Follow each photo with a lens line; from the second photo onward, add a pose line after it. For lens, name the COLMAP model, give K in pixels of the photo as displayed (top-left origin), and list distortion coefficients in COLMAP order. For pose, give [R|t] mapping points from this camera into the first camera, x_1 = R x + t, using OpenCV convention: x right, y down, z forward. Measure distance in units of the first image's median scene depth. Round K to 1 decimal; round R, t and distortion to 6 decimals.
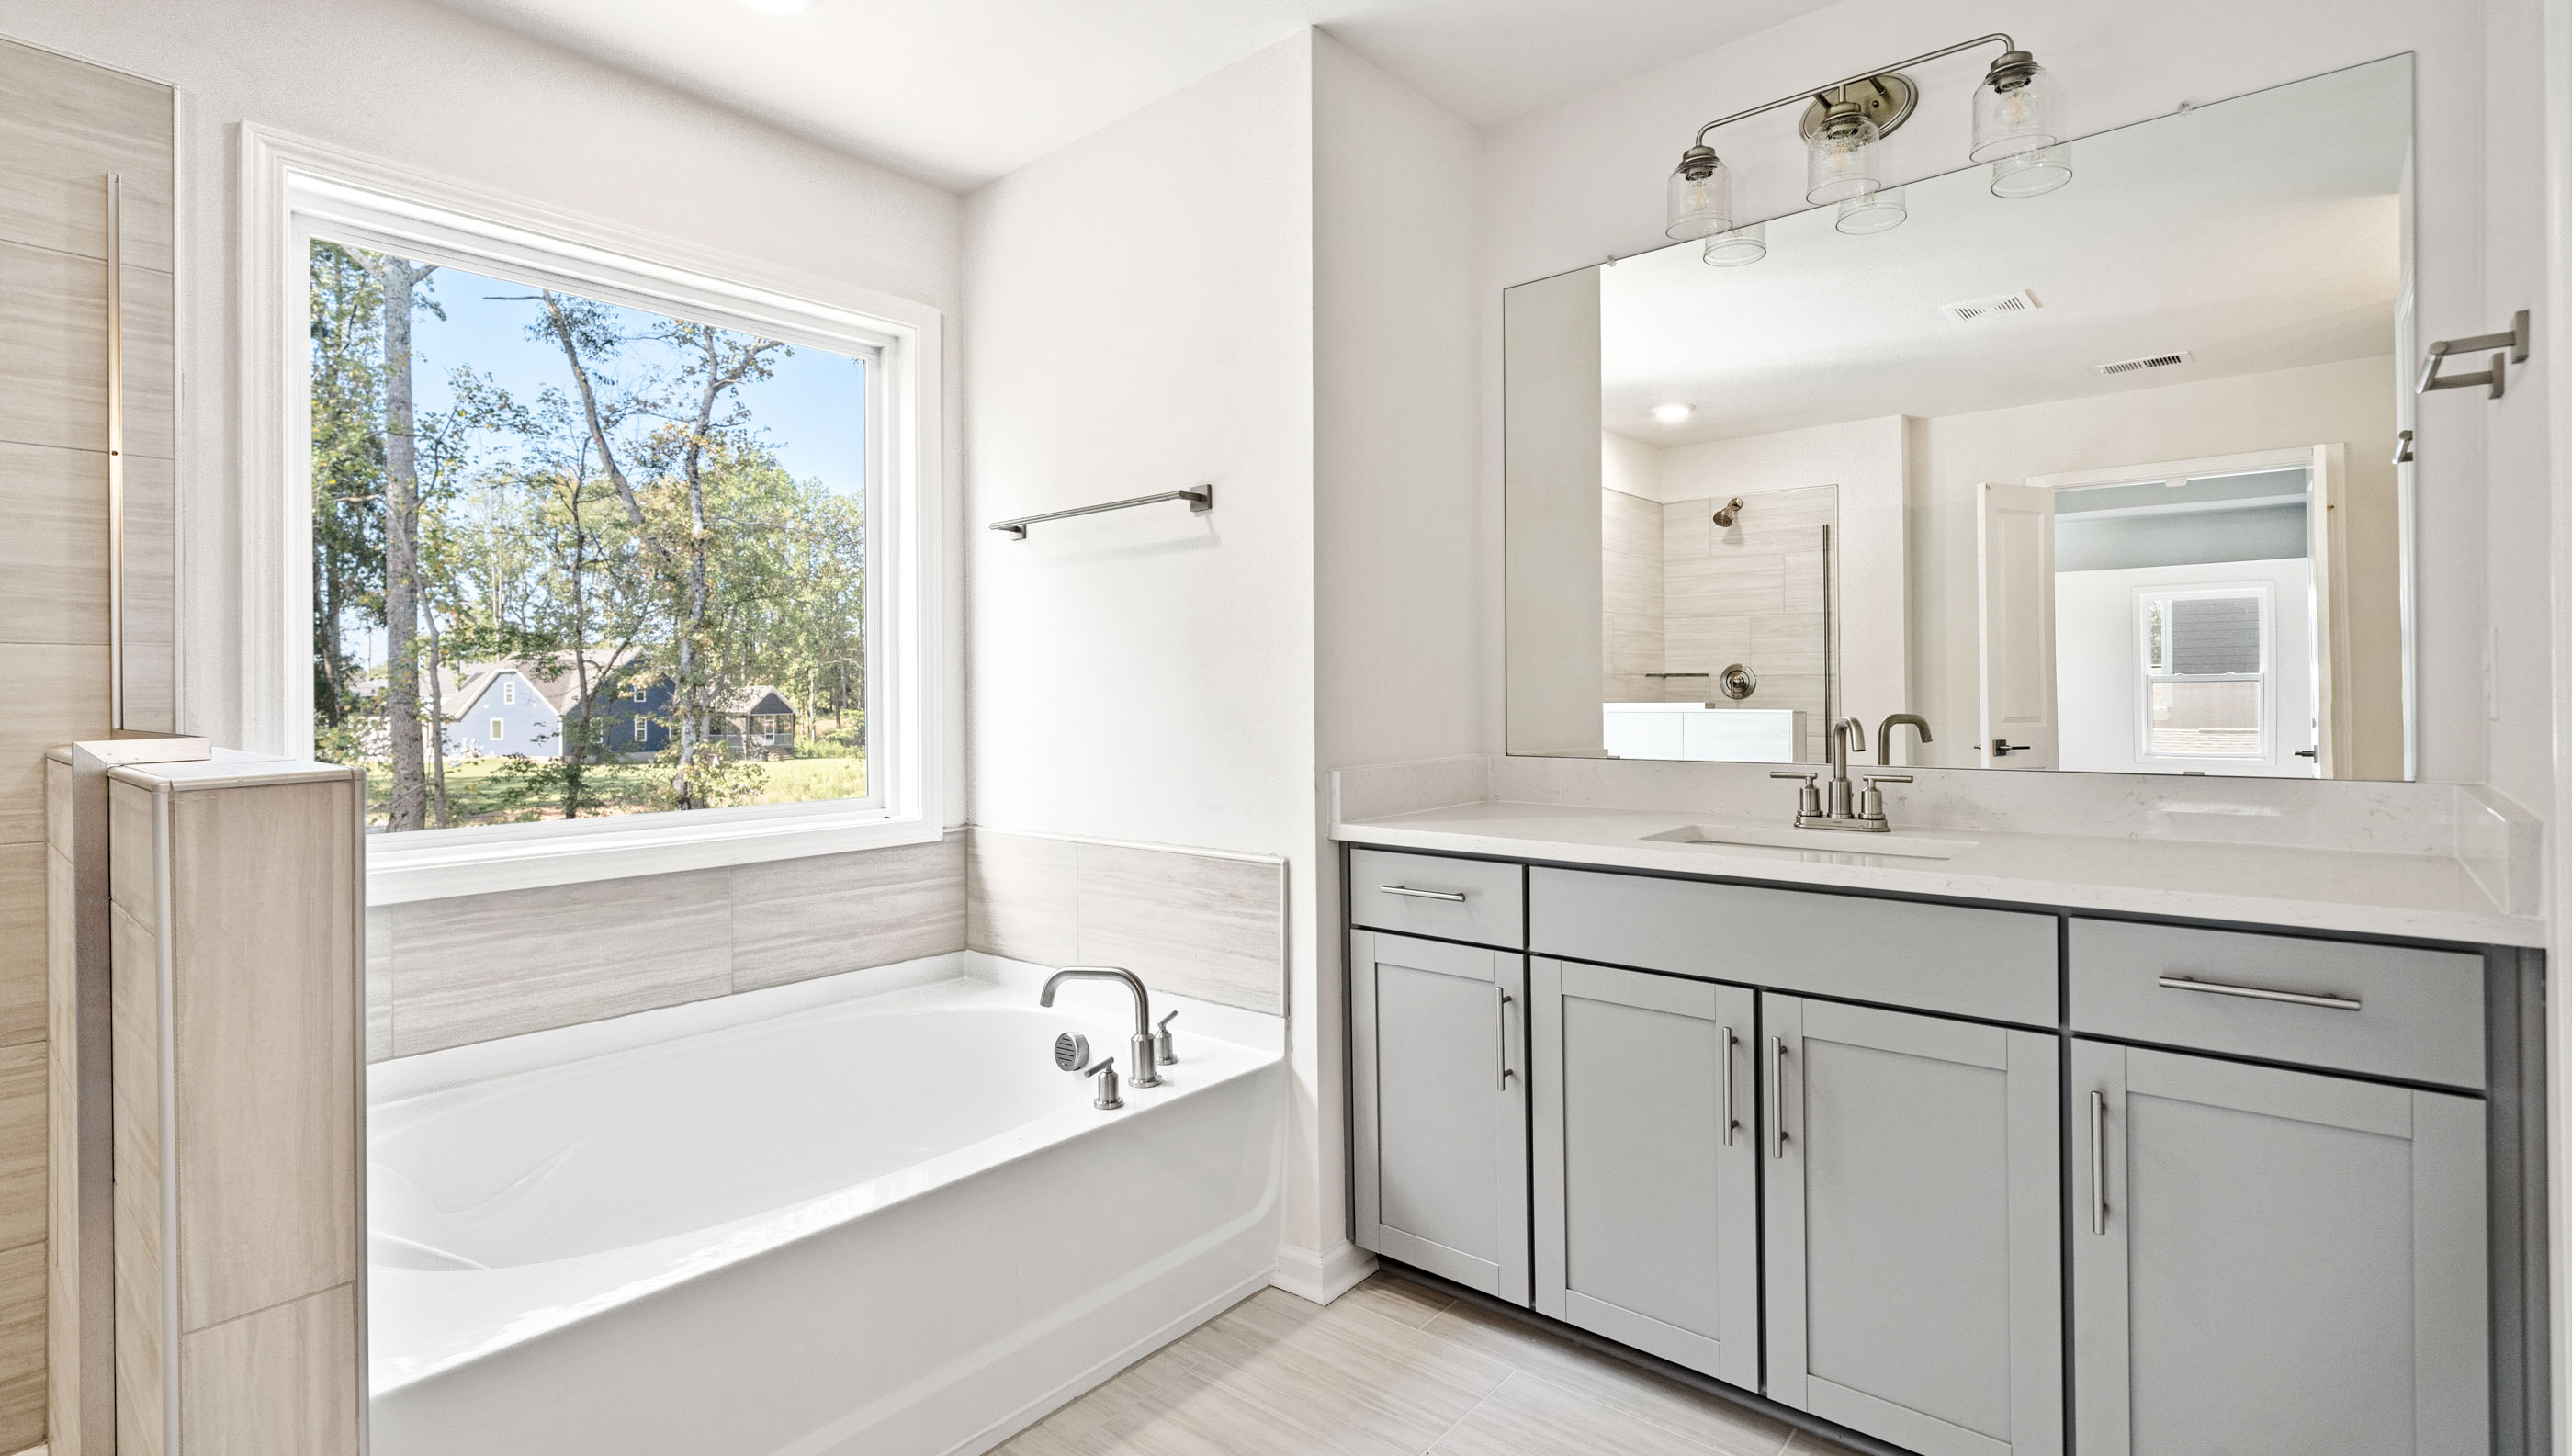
lens RADIAL K [[1206.3, 0, 1253.5], [0, 1206.3, 693.0], [0, 0, 1]] dist [0.012119, -0.000234]
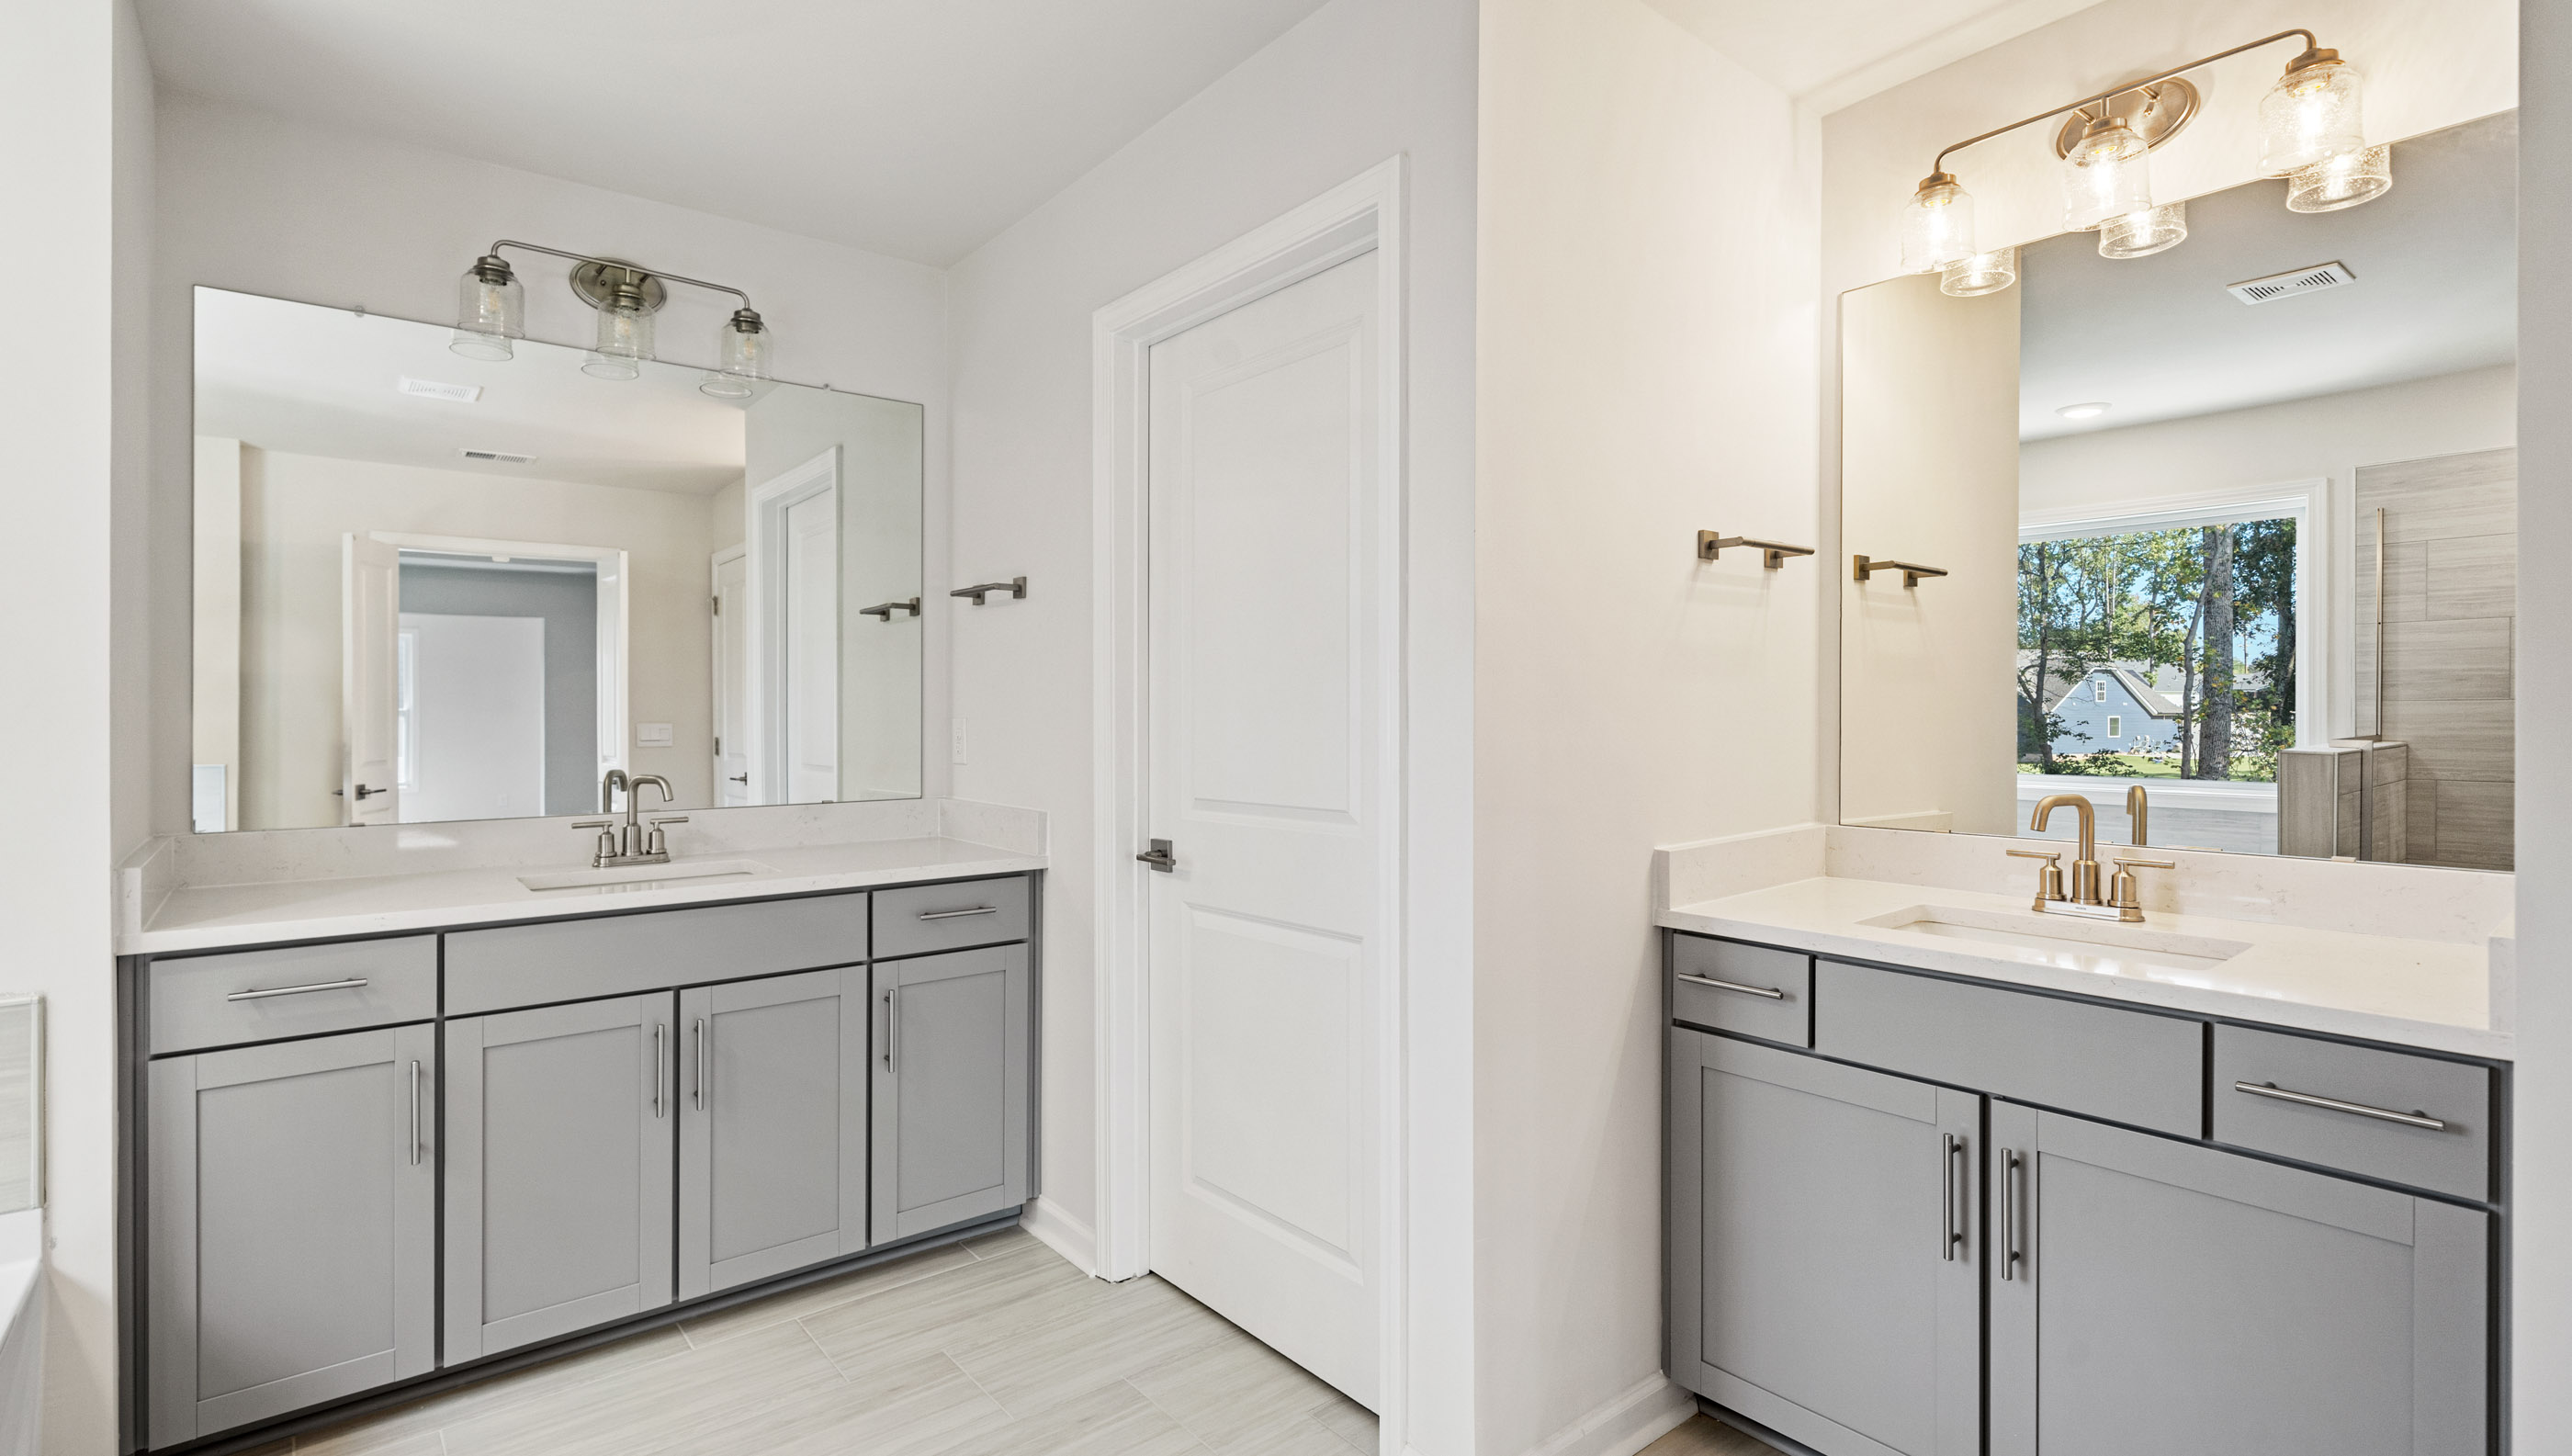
lens RADIAL K [[1206.3, 0, 1280.0], [0, 1206.3, 724.6], [0, 0, 1]] dist [0.012119, -0.000234]
pose [[0.168709, -0.000668, 0.985666, -0.632568], [-0.003748, 0.999992, 0.001319, -0.036019], [-0.985659, -0.003917, 0.168705, 0.124761]]
